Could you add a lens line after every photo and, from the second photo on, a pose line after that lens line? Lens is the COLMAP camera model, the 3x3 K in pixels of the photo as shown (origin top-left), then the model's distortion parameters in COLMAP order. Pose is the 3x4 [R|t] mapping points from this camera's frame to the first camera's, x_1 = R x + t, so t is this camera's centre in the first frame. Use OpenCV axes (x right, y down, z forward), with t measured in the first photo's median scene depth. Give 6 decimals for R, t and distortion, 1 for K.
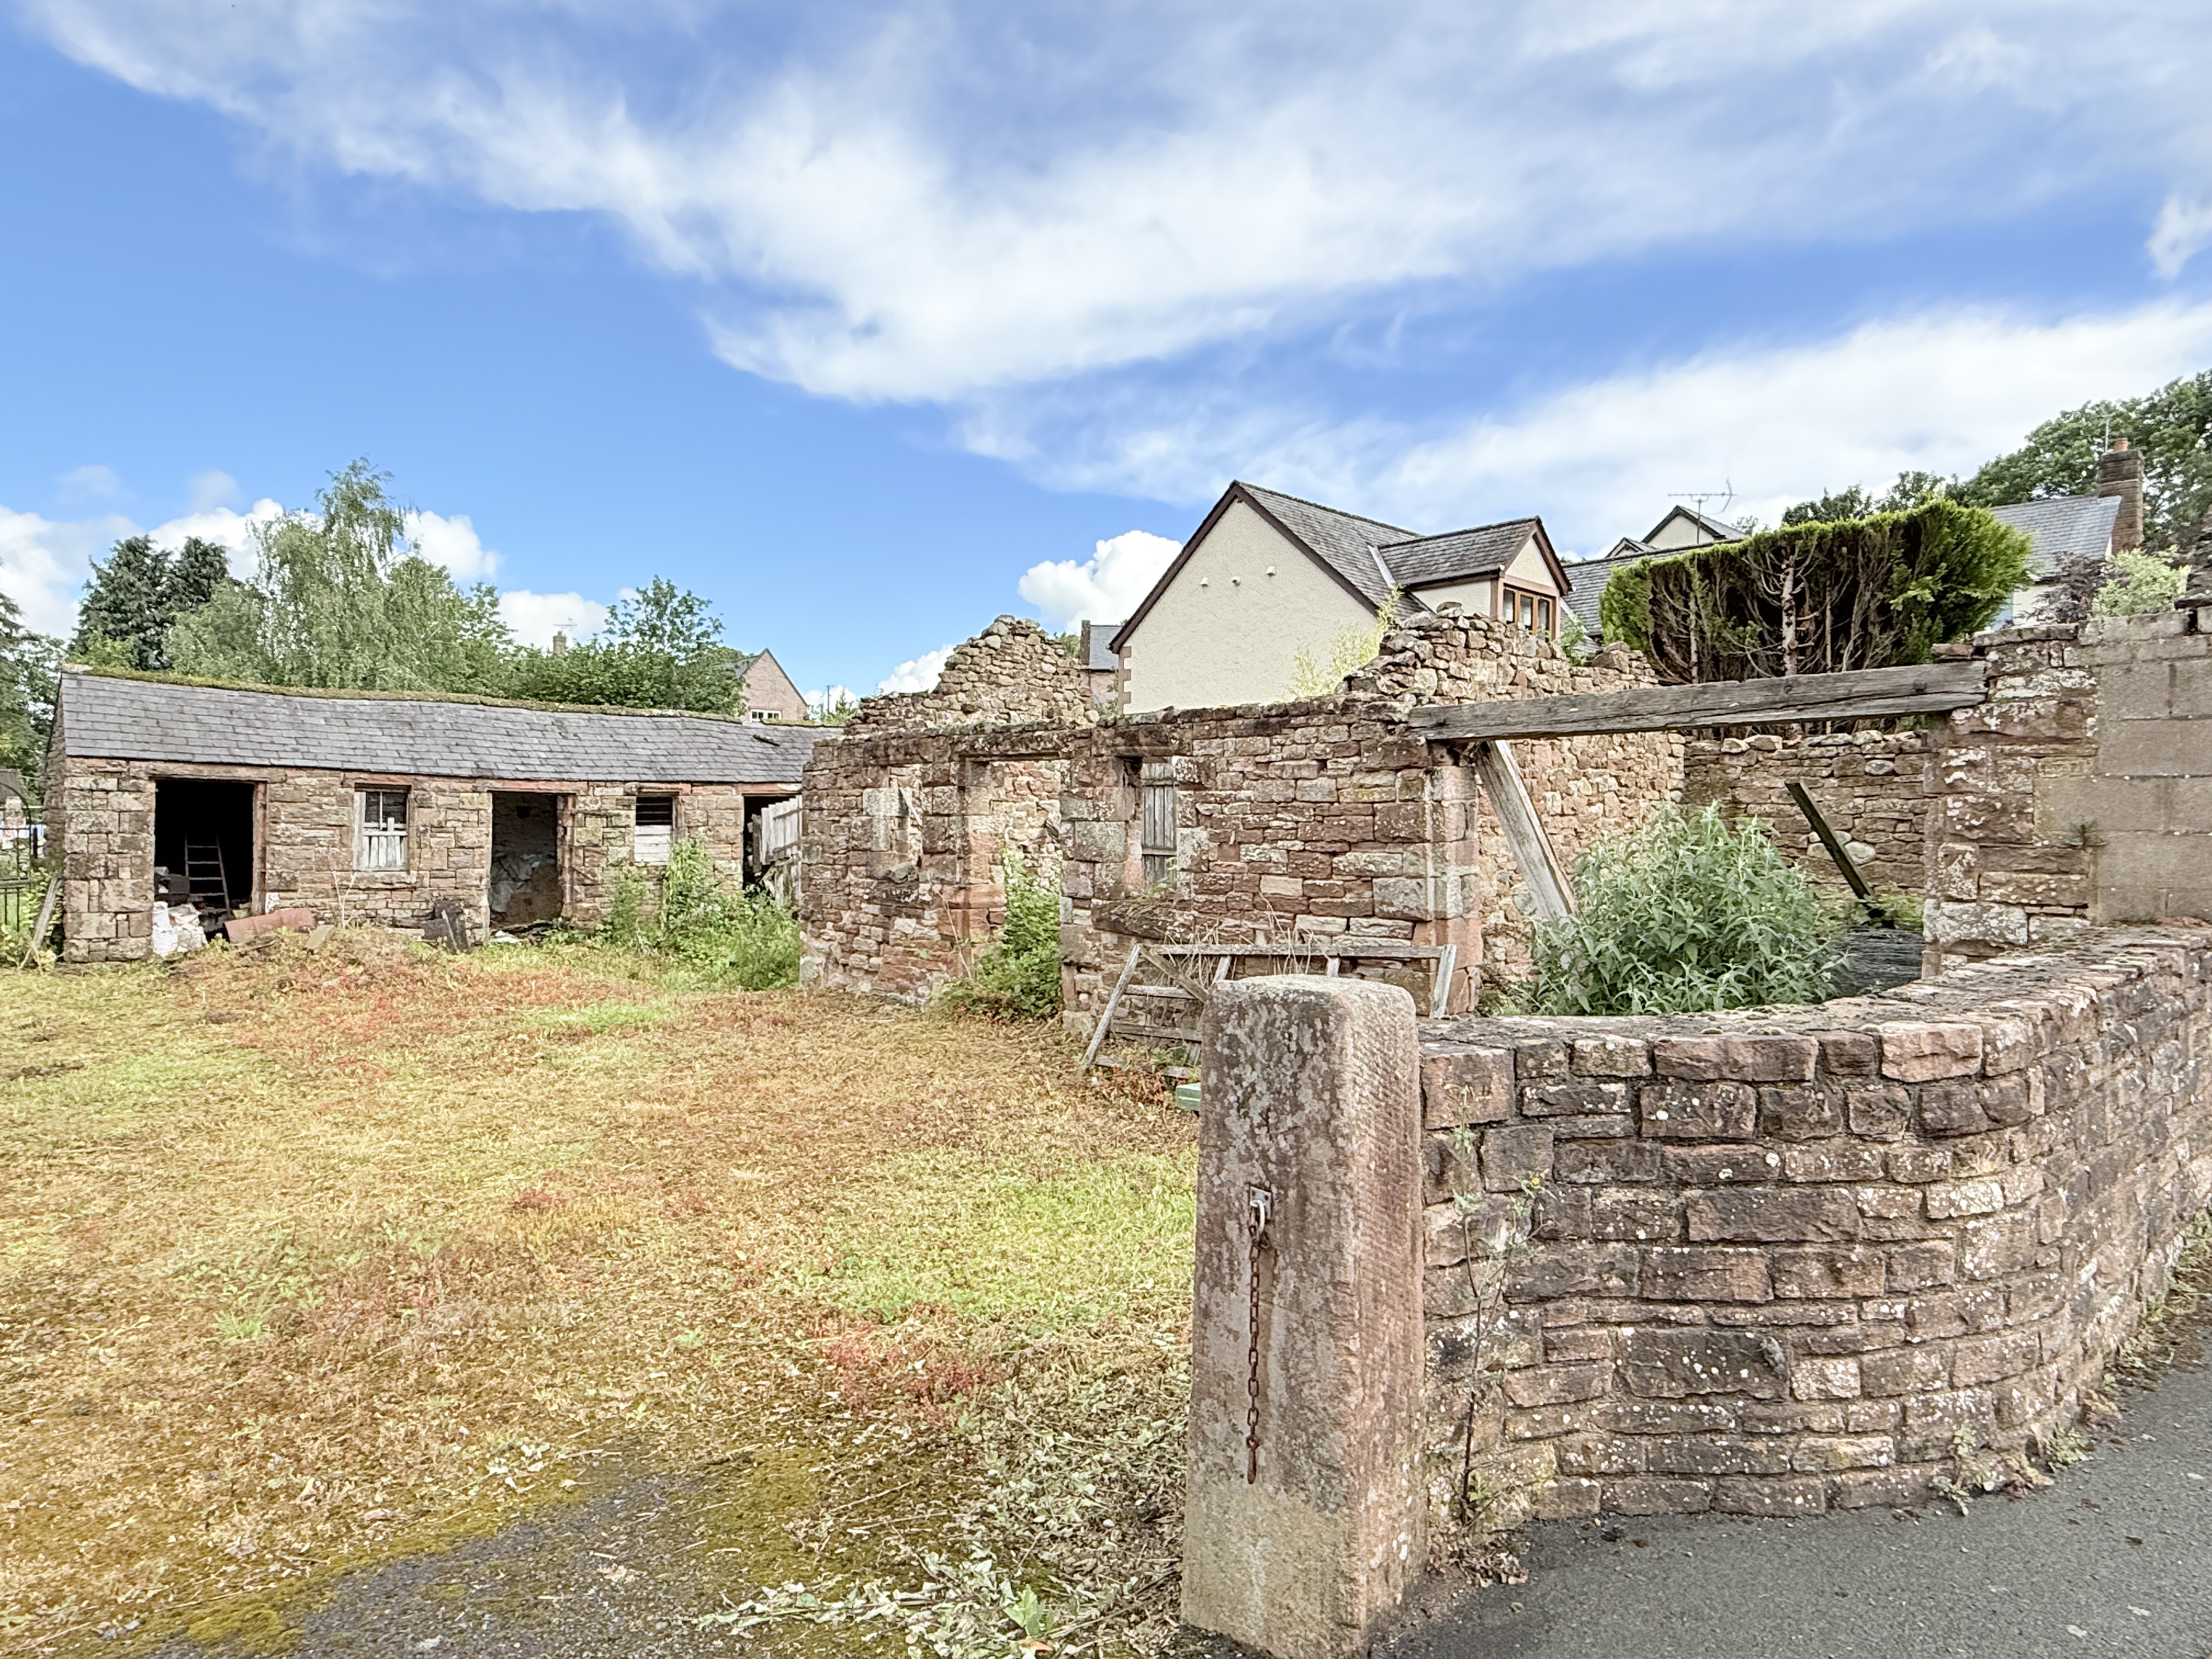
lens RADIAL K [[1269.8, 0, 1101.5], [0, 1269.8, 835.6], [0, 0, 1]] dist [-0.010863, 0.007780]
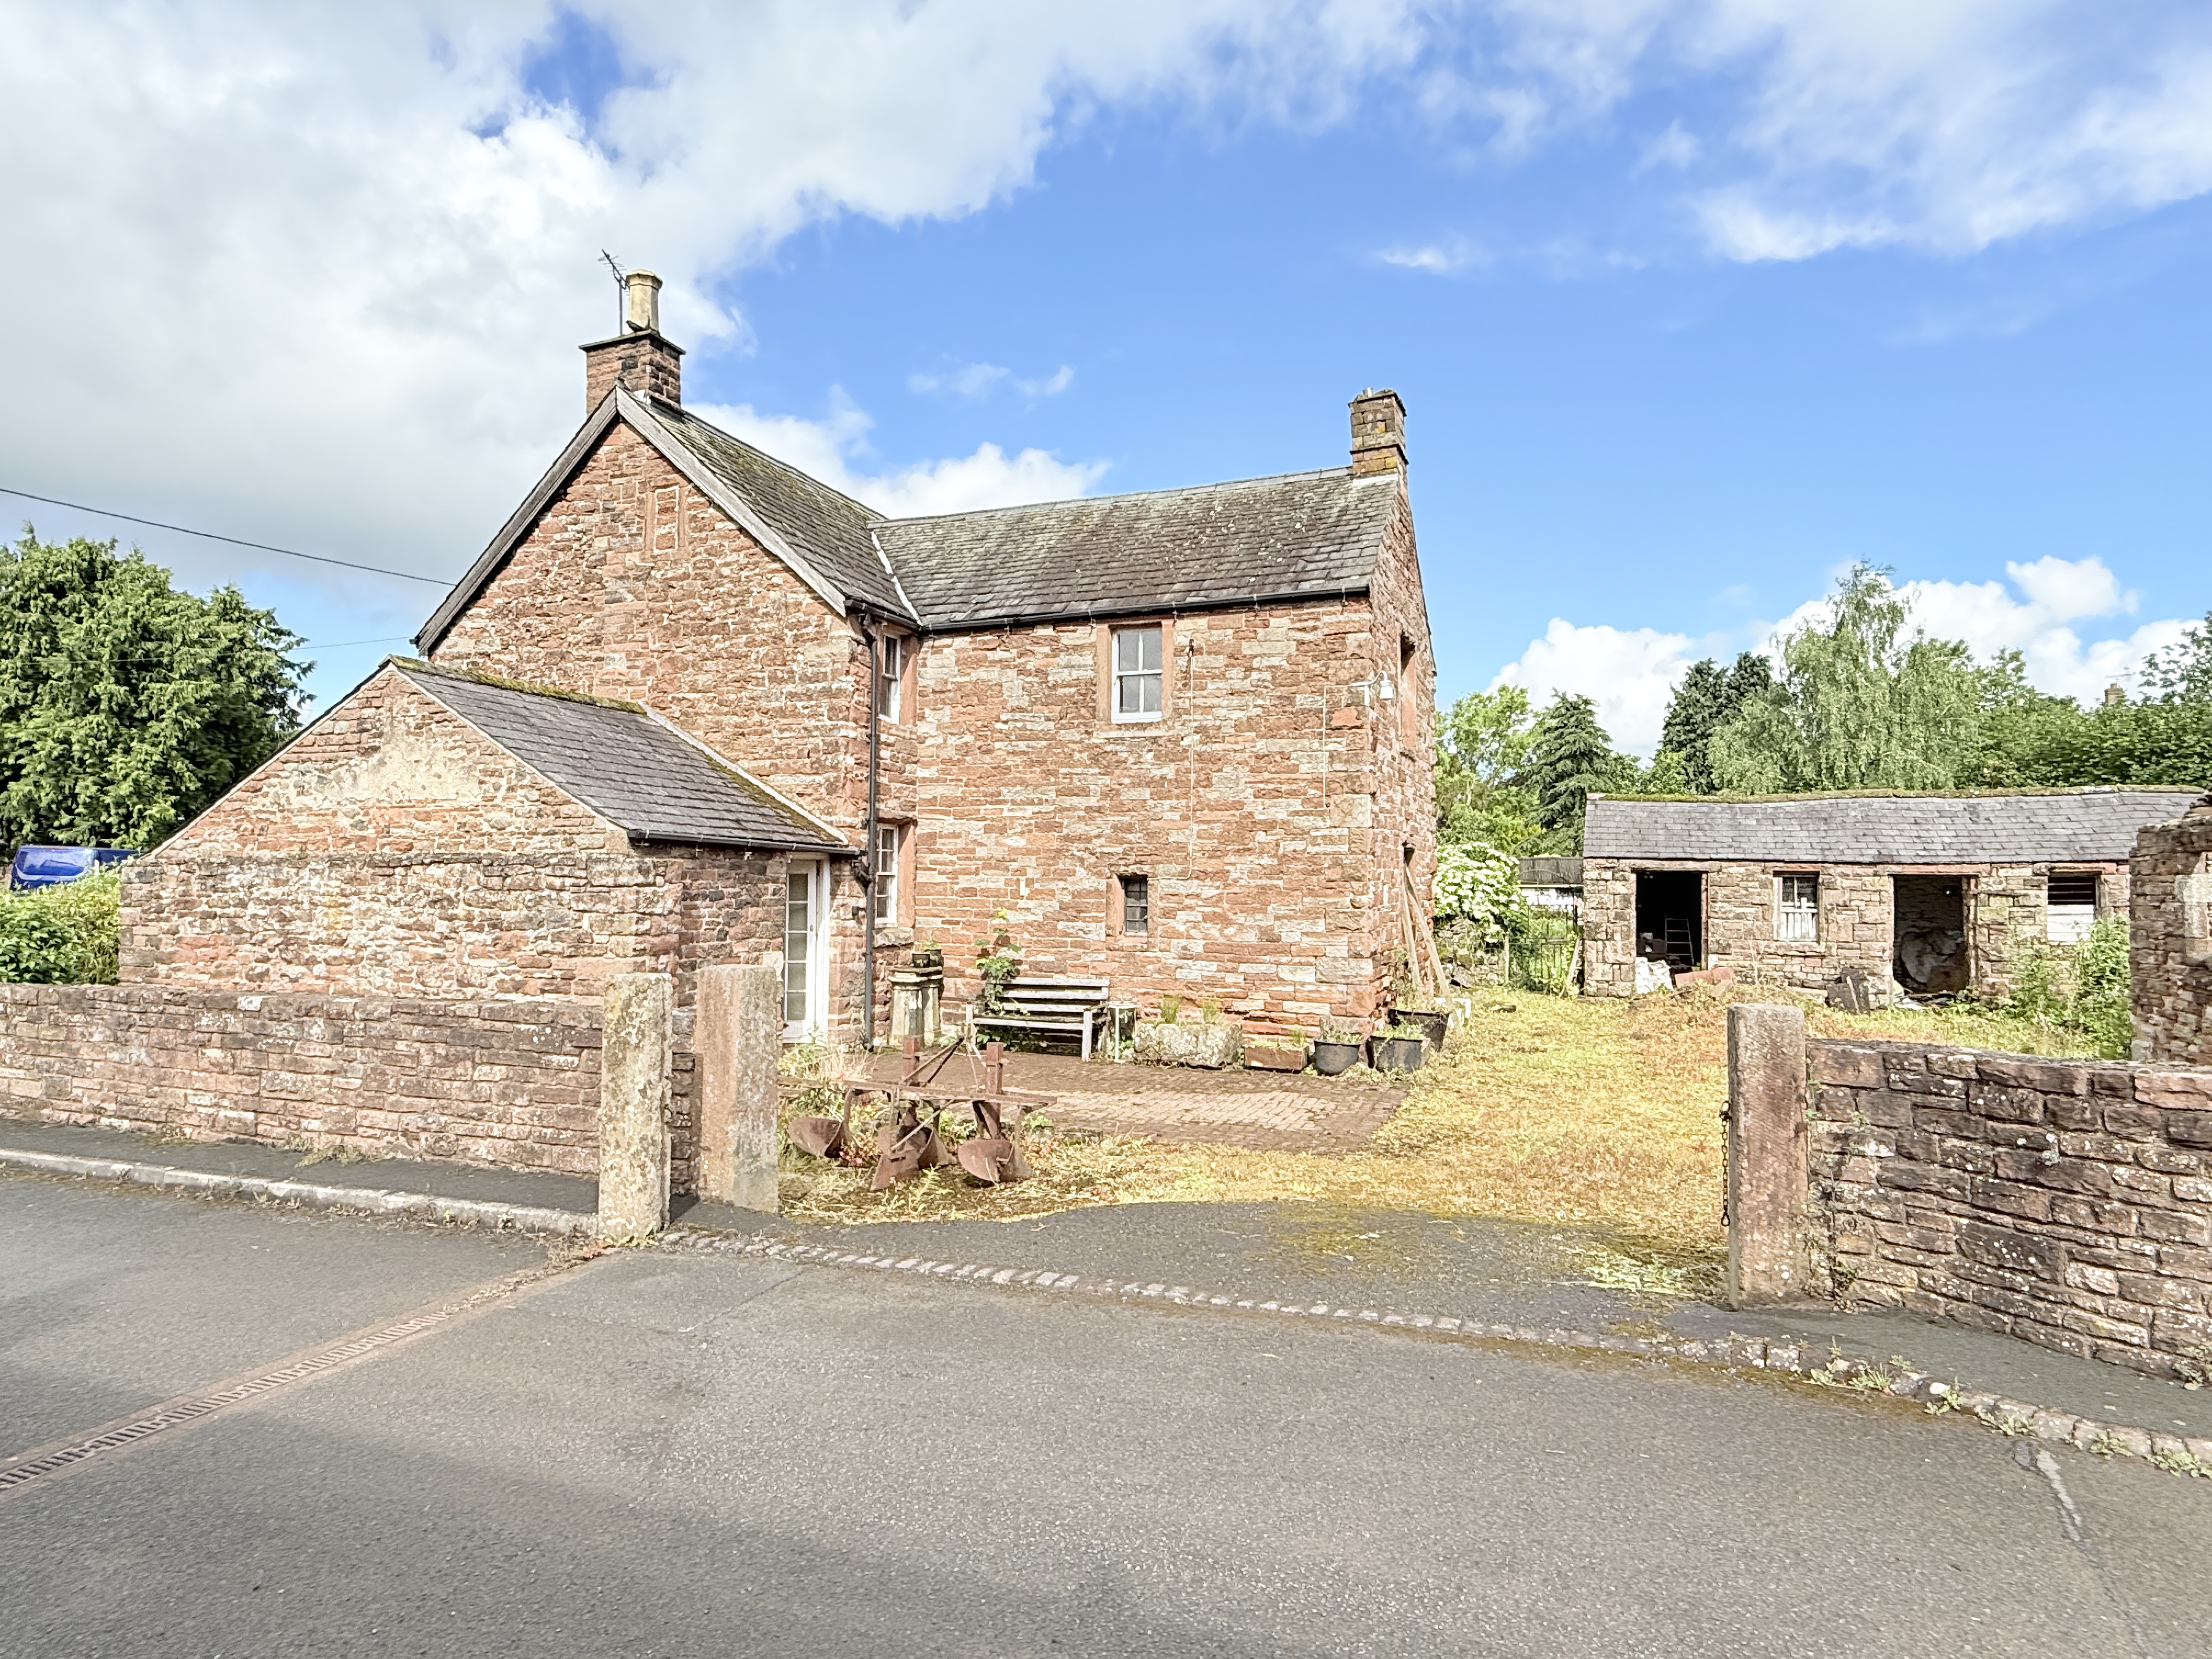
lens RADIAL K [[1269.8, 0, 1100.8], [0, 1269.8, 838.0], [0, 0, 1]] dist [-0.010863, 0.007780]
pose [[0.433242, -0.039172, -0.900426, 0.284448], [-0.007715, 0.998857, -0.047166, -0.010228], [0.901245, 0.027381, 0.432445, -0.165859]]
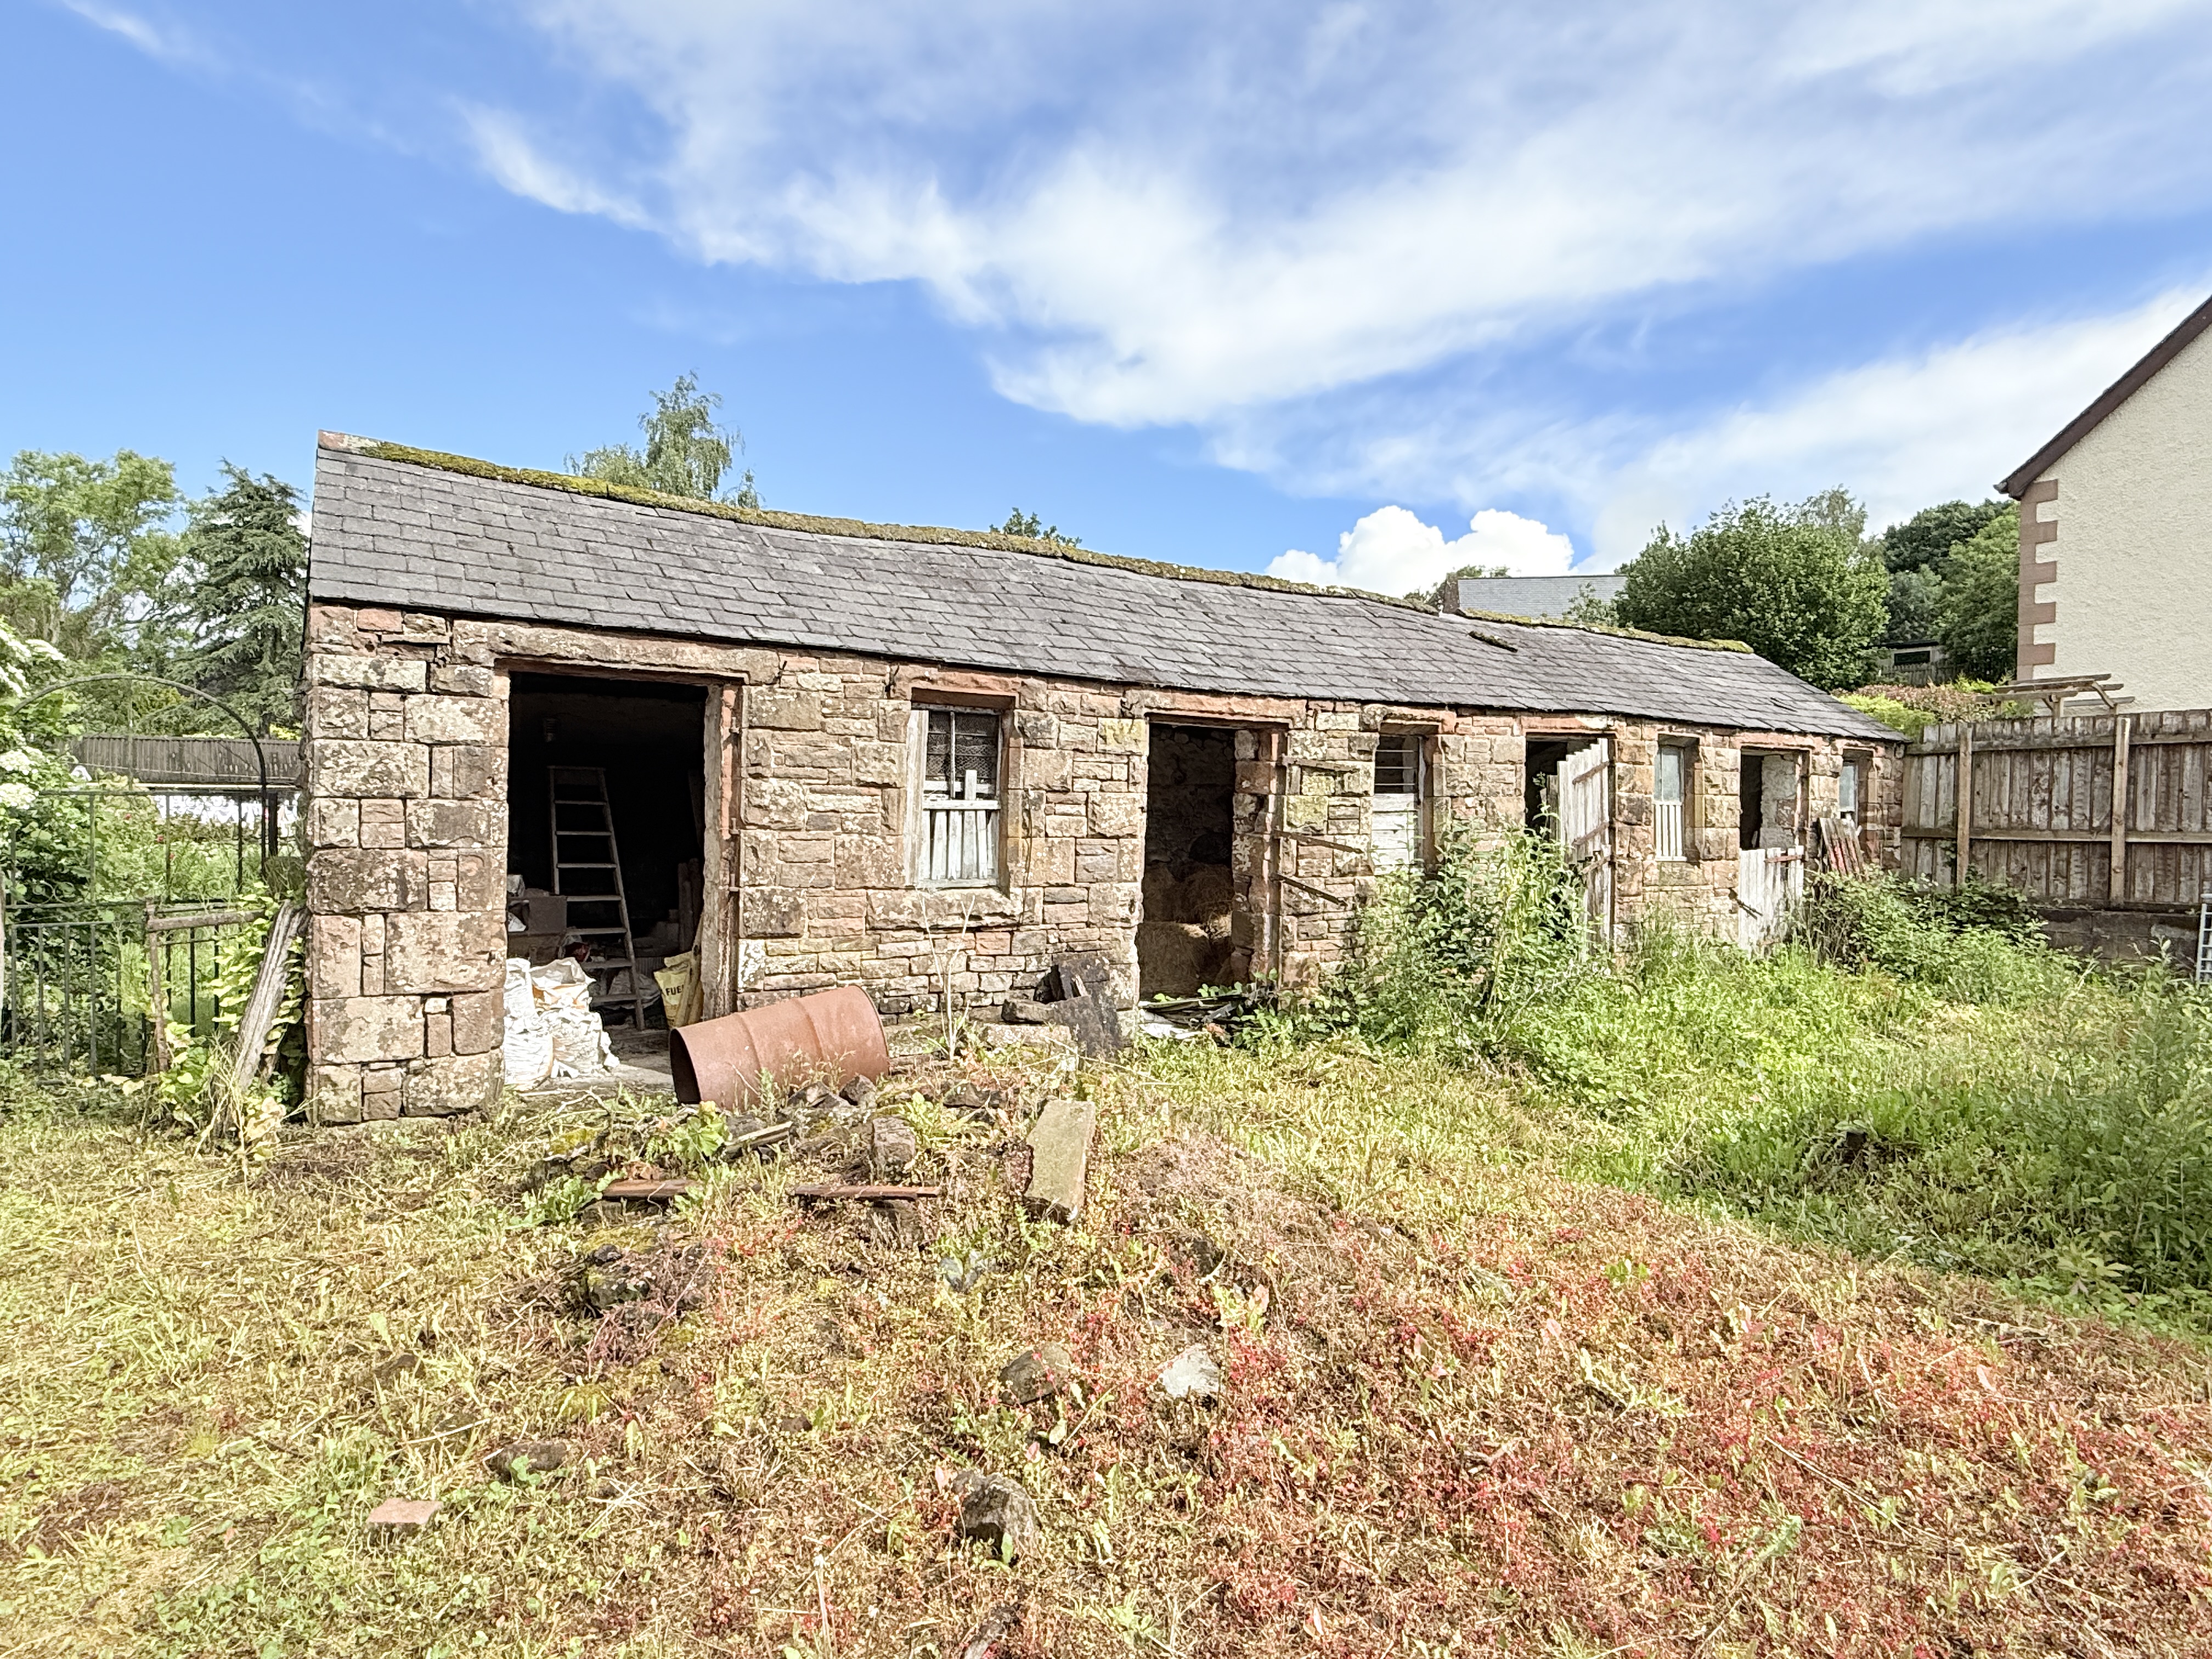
lens RADIAL K [[1269.8, 0, 1111.8], [0, 1269.8, 827.7], [0, 0, 1]] dist [-0.010863, 0.007780]
pose [[0.985388, 0.002000, -0.170313, -0.492537], [-0.001789, 0.999997, 0.001398, 0.006654], [0.170315, -0.001073, 0.985389, 0.637499]]
